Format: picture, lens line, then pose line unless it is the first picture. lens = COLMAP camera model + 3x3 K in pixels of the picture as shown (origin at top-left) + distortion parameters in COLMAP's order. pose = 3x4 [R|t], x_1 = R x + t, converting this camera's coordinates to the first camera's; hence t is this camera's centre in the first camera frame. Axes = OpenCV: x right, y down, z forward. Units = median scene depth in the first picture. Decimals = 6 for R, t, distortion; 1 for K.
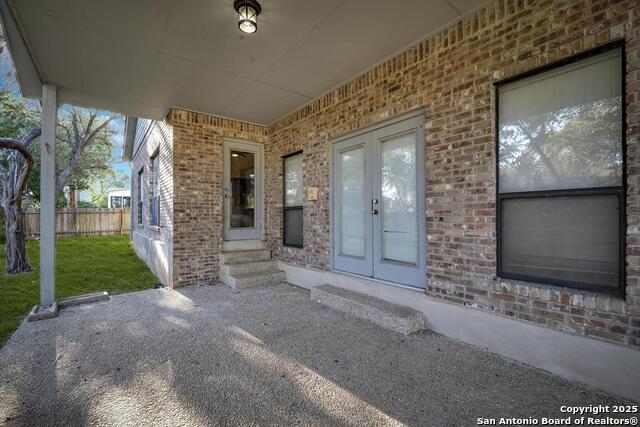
lens RADIAL K [[267.4, 0, 320.0], [0, 267.4, 213.5], [0, 0, 1]] dist [-0.048114, -0.000039]
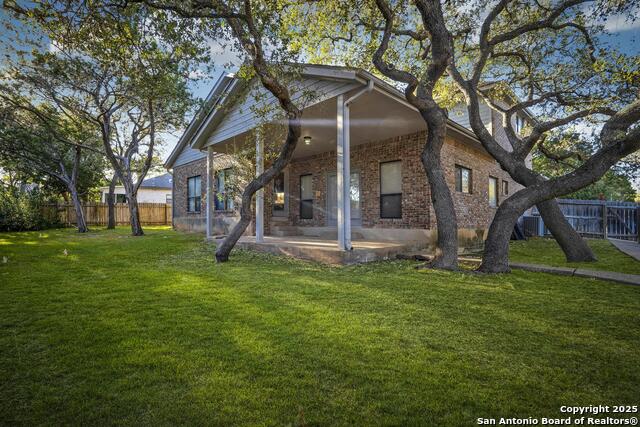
lens RADIAL K [[281.8, 0, 317.9], [0, 281.8, 216.5], [0, 0, 1]] dist [-0.001535, -0.000133]
pose [[0.992135, 0.006392, 0.125011, -0.310670], [-0.006727, 0.999975, 0.002255, 0.109567], [-0.124993, -0.003078, 0.992153, -1.329342]]
